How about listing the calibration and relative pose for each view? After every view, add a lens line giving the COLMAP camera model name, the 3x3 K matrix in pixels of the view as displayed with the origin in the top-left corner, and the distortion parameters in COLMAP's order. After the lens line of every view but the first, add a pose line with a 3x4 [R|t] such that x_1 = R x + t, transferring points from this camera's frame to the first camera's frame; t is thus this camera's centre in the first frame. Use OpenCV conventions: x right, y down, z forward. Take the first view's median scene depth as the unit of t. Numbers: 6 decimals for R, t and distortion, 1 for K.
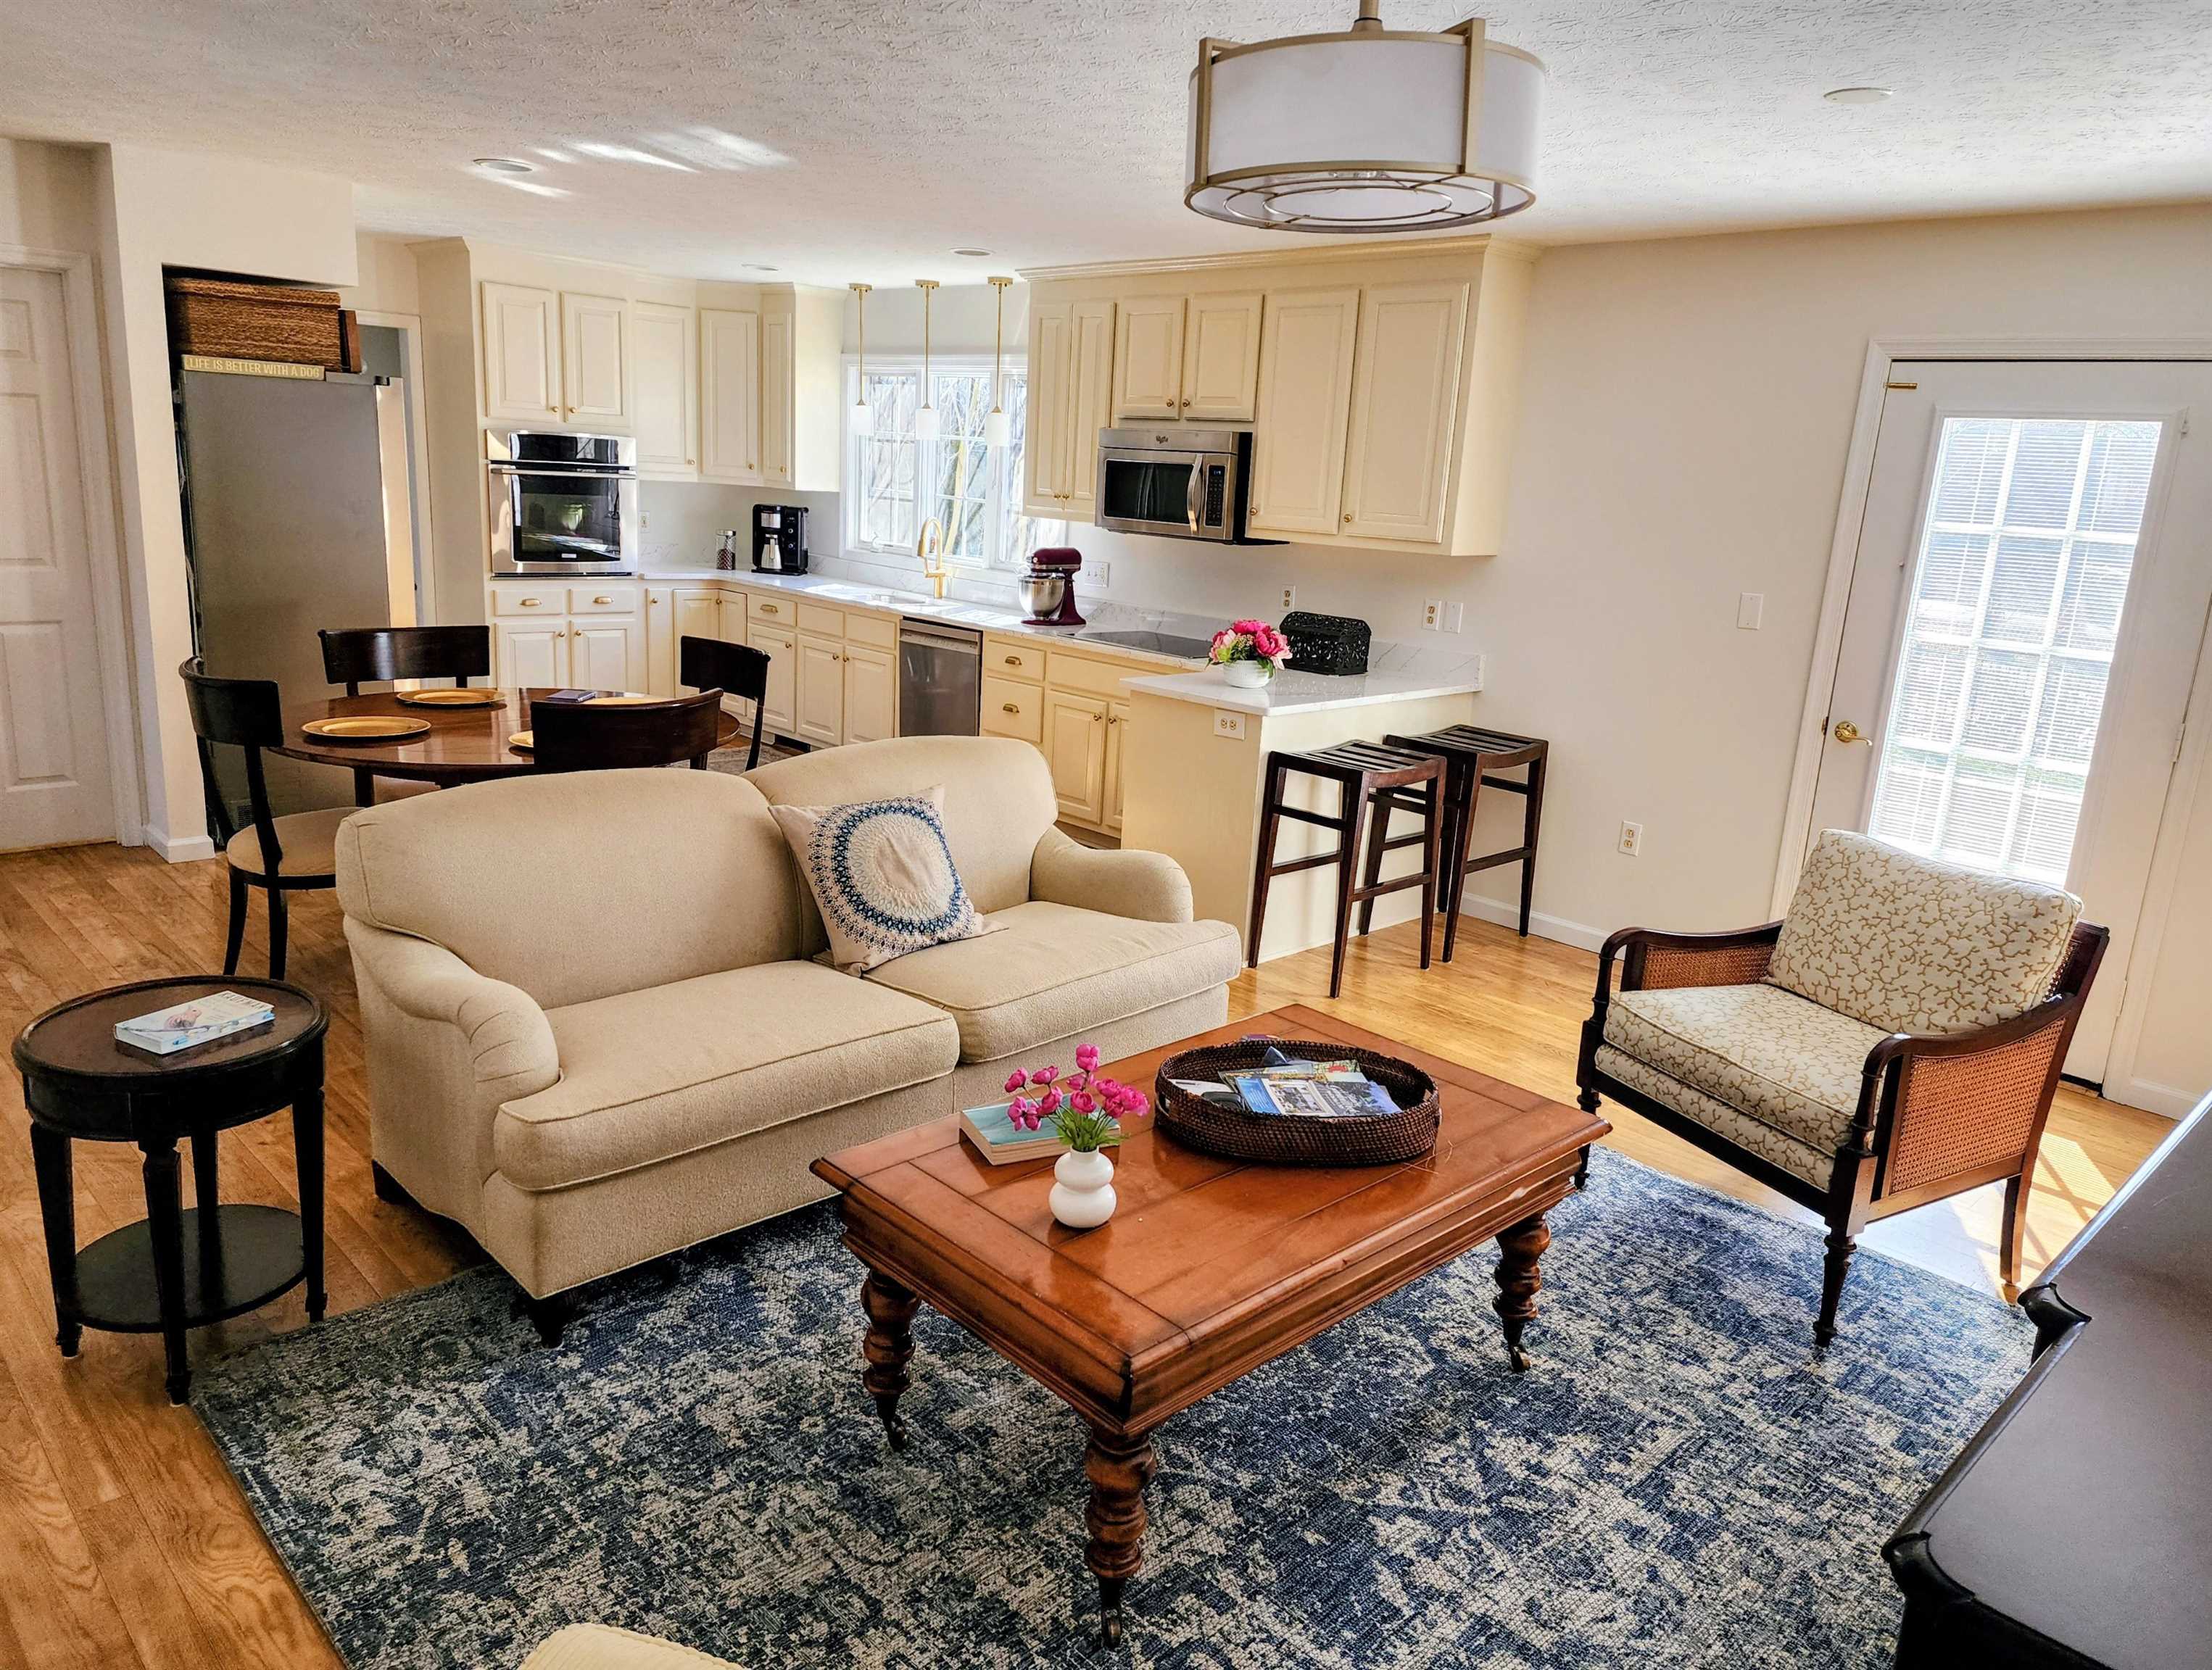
lens RADIAL K [[1529.6, 0, 1116.2], [0, 1529.6, 830.9], [0, 0, 1]] dist [0.070894, 0.005807]
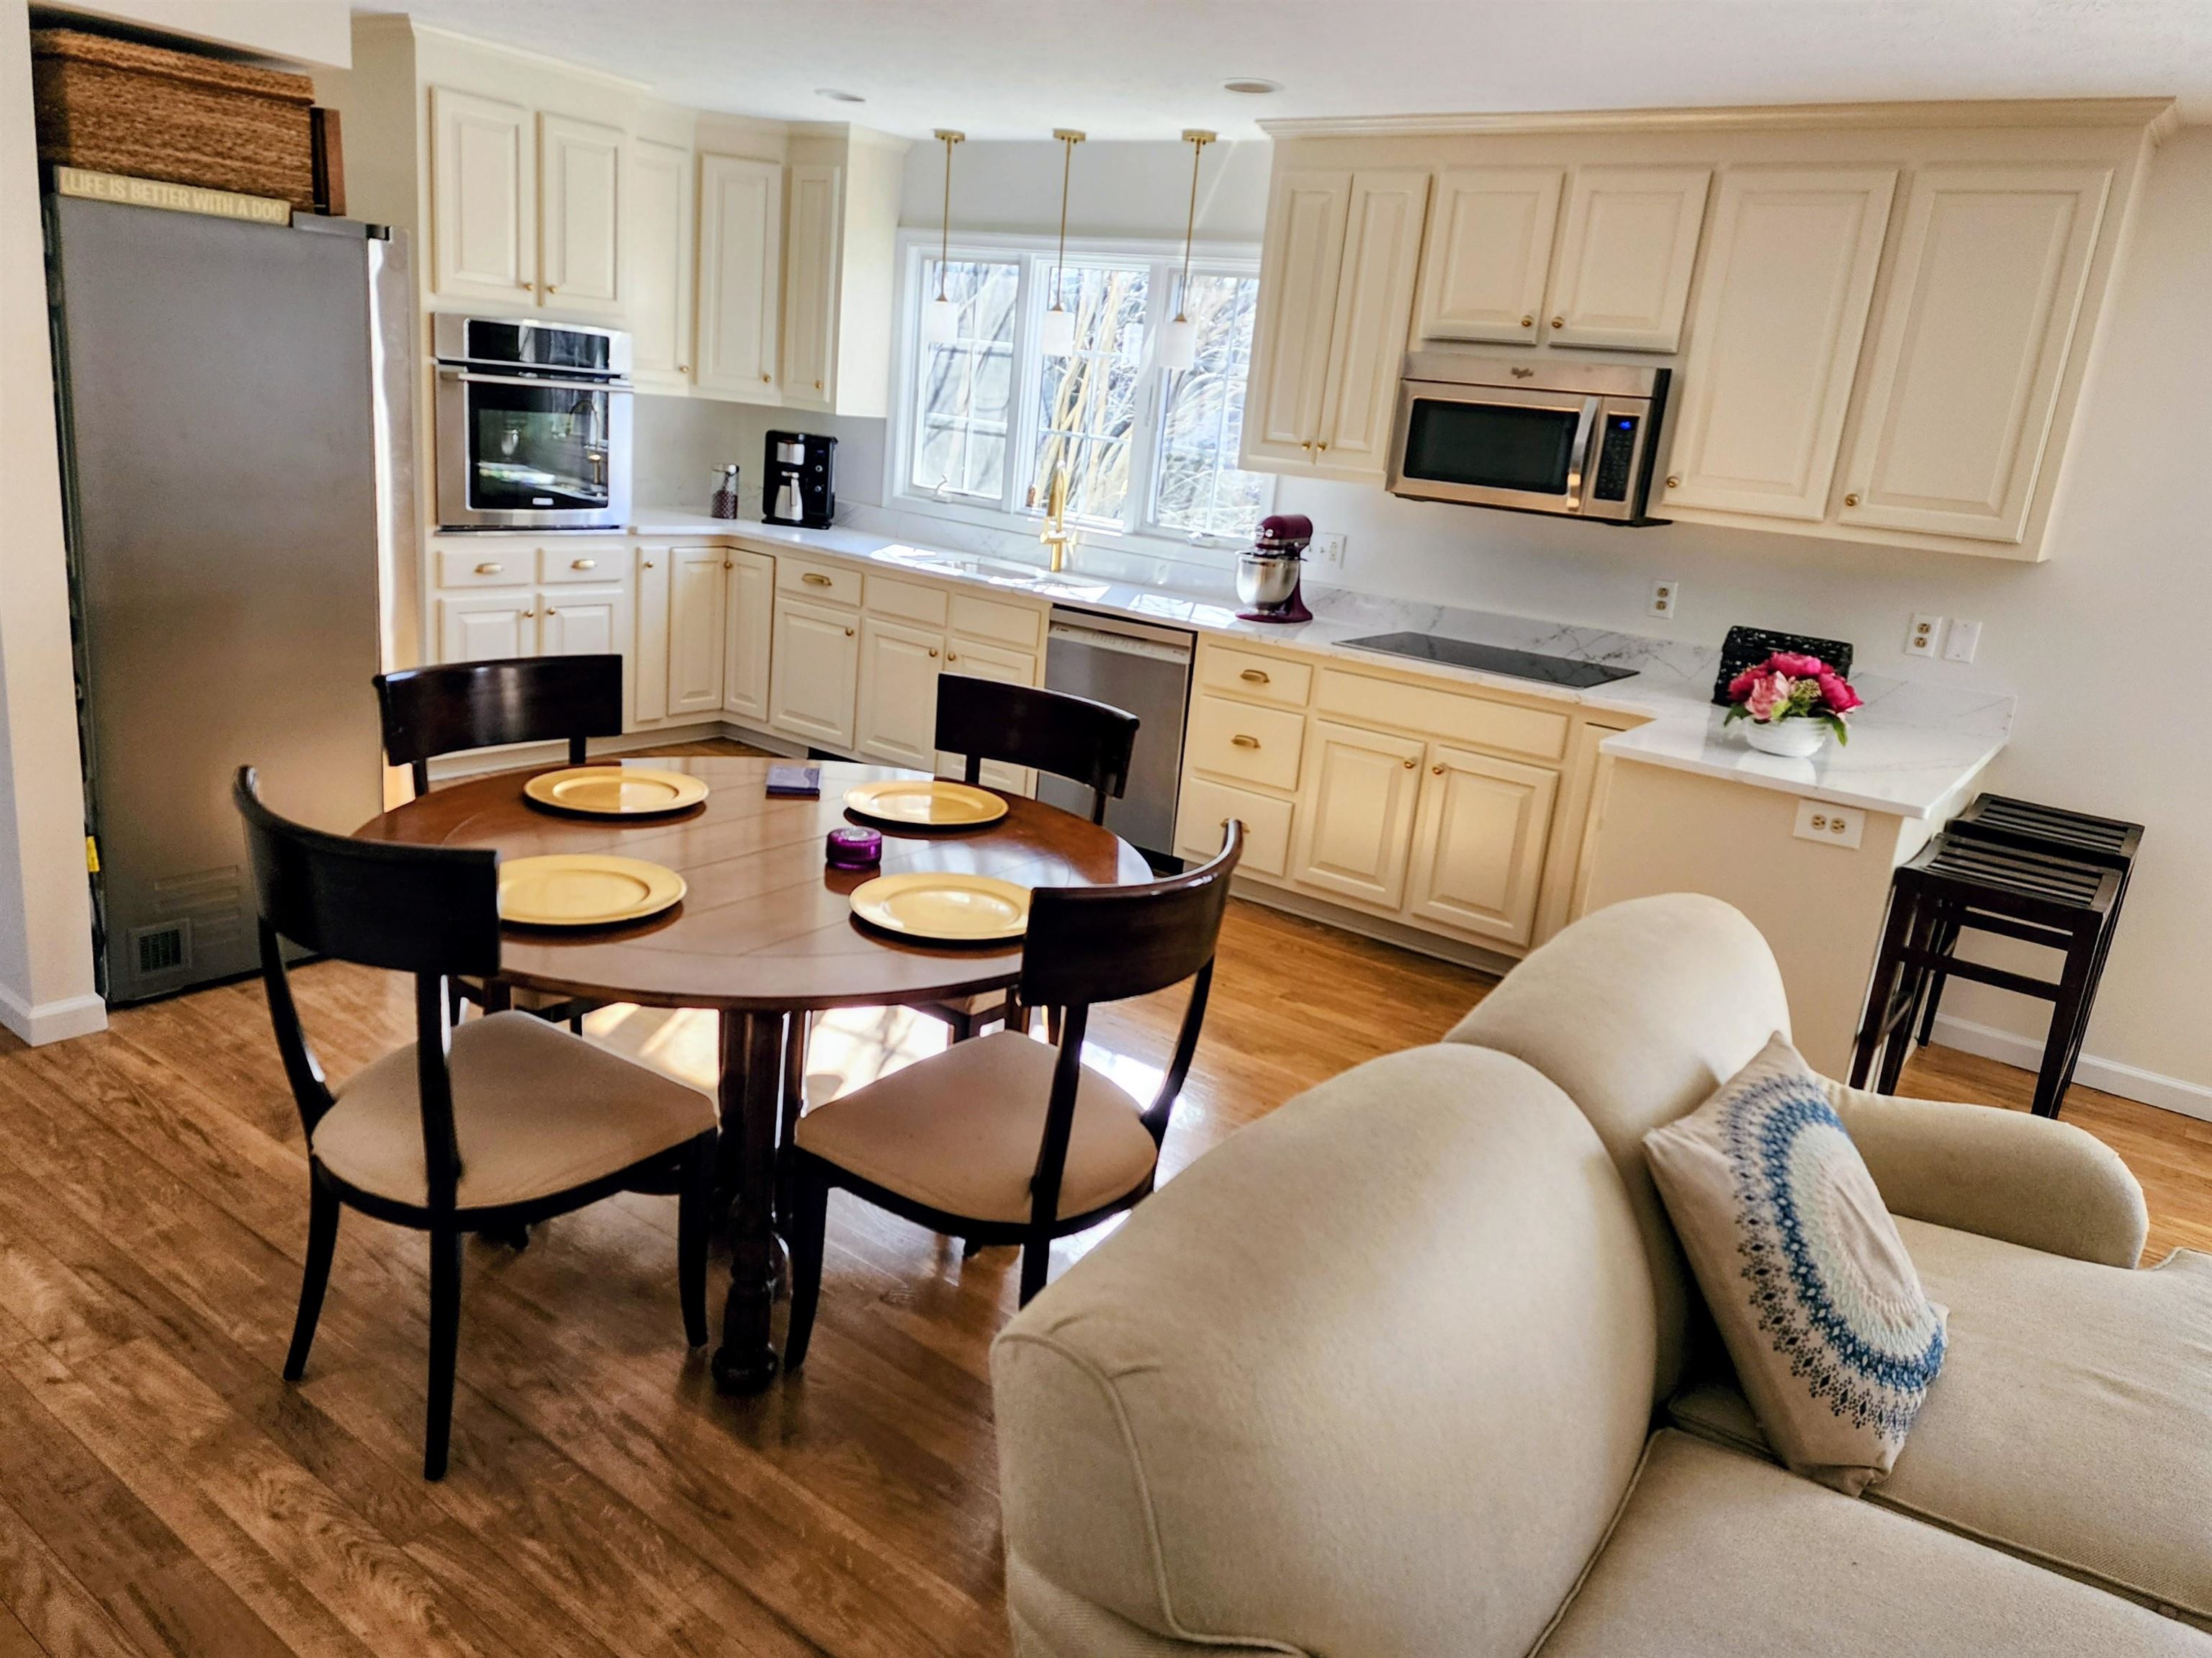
lens RADIAL K [[1566.3, 0, 1119.5], [0, 1566.3, 820.5], [0, 0, 1]] dist [0.065827, -0.019977]
pose [[0.984836, -0.007314, 0.173334, -0.248982], [-0.000123, 0.999081, 0.042855, -0.072683], [-0.173488, -0.042226, 0.983930, 0.277904]]
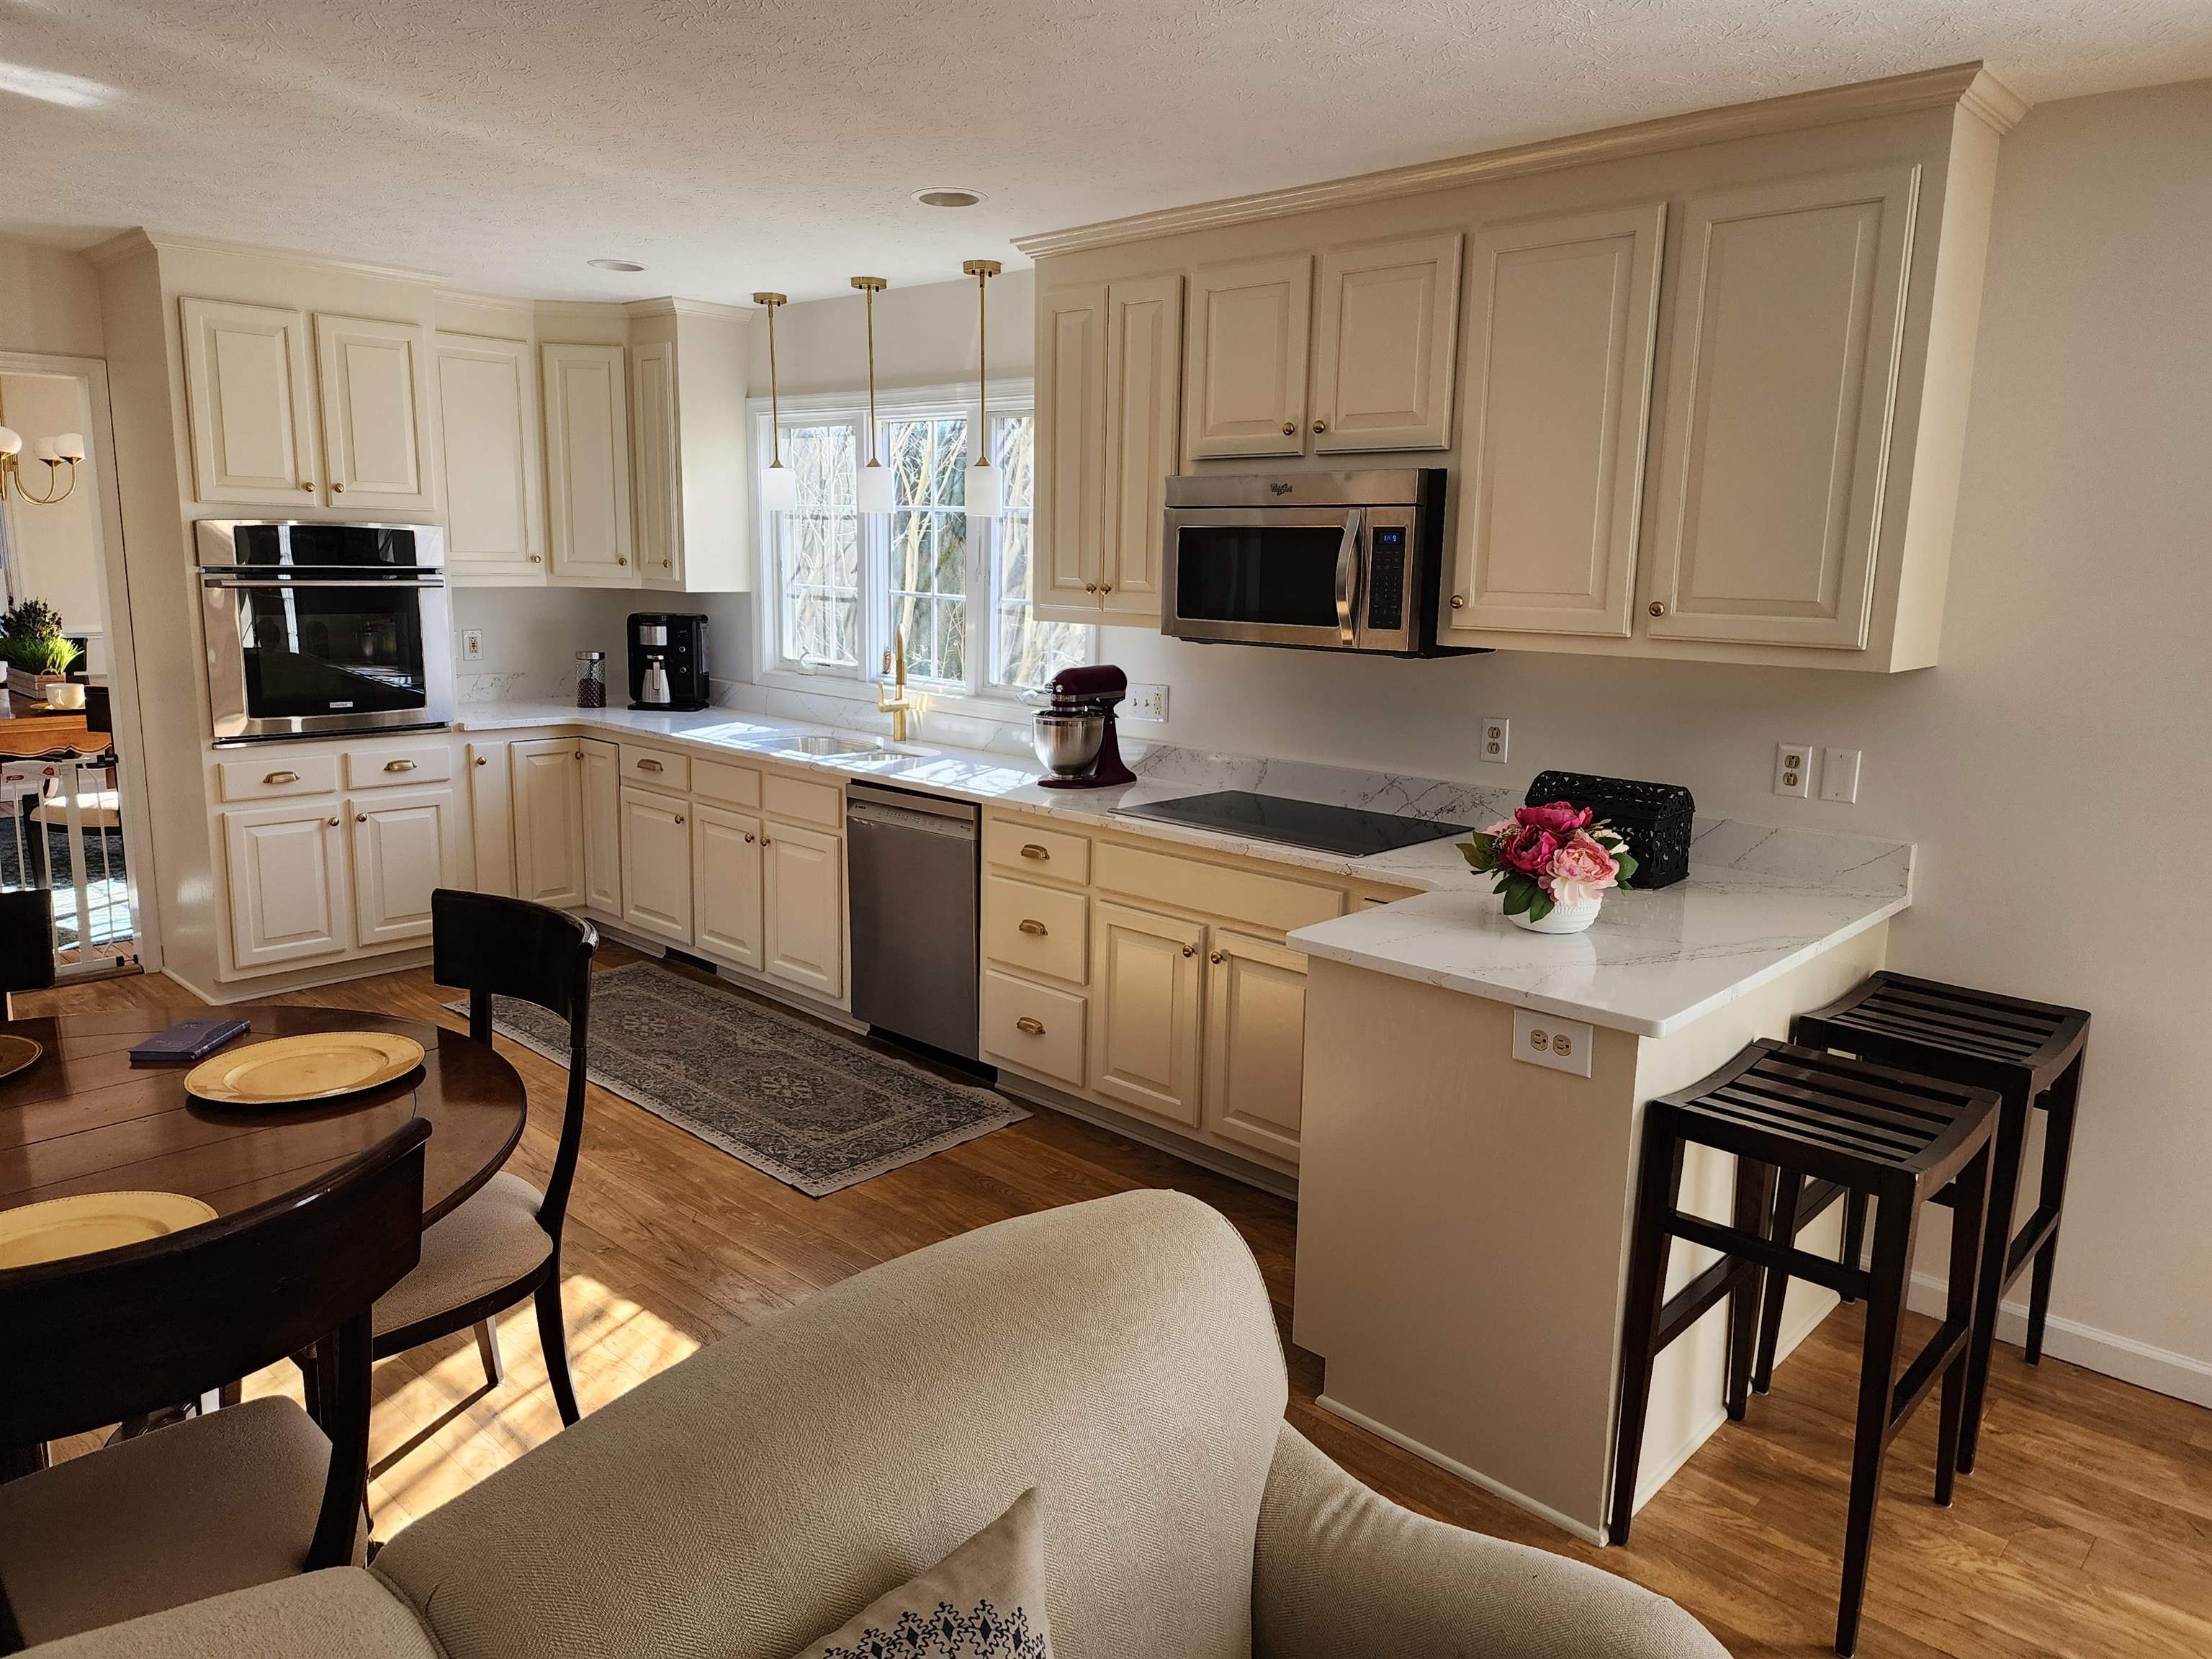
lens RADIAL K [[1503.0, 0, 1100.9], [0, 1503.0, 829.4], [0, 0, 1]] dist [0.057557, -0.035113]
pose [[0.998419, -0.043281, 0.035875, -0.059939], [0.044983, 0.997830, -0.048075, -0.087372], [-0.033716, 0.049613, 0.998199, 0.379275]]
